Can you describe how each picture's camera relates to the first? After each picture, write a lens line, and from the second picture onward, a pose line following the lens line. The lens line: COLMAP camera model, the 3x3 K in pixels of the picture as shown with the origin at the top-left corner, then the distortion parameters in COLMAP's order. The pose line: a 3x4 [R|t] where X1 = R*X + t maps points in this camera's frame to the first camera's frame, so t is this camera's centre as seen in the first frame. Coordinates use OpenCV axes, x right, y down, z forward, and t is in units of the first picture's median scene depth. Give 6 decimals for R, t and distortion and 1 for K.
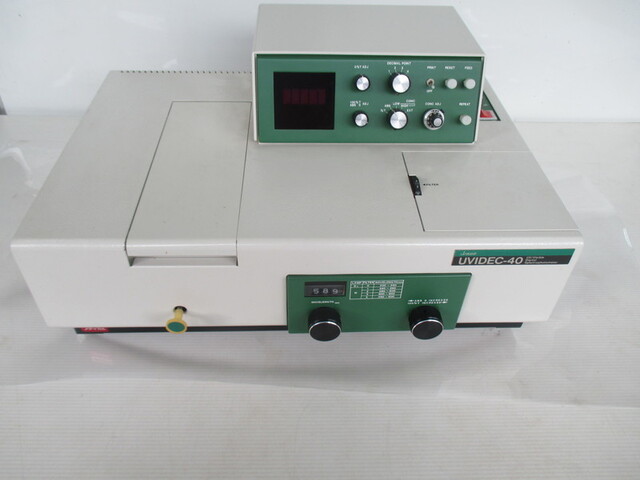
lens RADIAL K [[517.0, 0, 320.0], [0, 517.0, 240.0], [0, 0, 1]] dist [-0.042338, -0.003856]
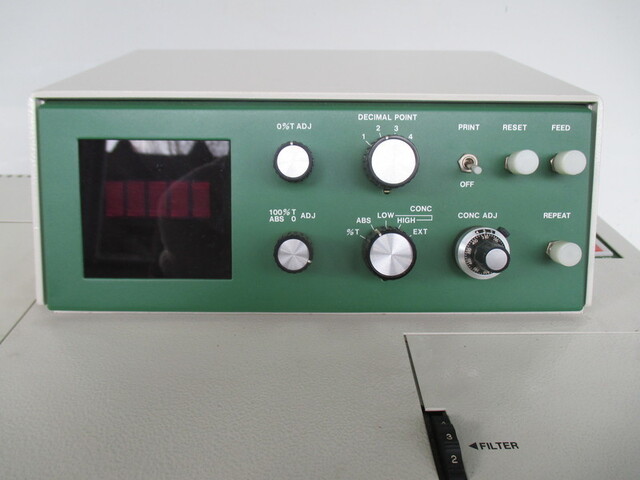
lens RADIAL K [[517.0, 0, 320.0], [0, 517.0, 240.0], [0, 0, 1]] dist [-0.042338, -0.003856]
pose [[0.999479, -0.002620, -0.032173, 0.111708], [-0.006316, 0.961562, -0.274514, -0.137392], [0.031656, 0.274574, 0.961045, 0.626128]]
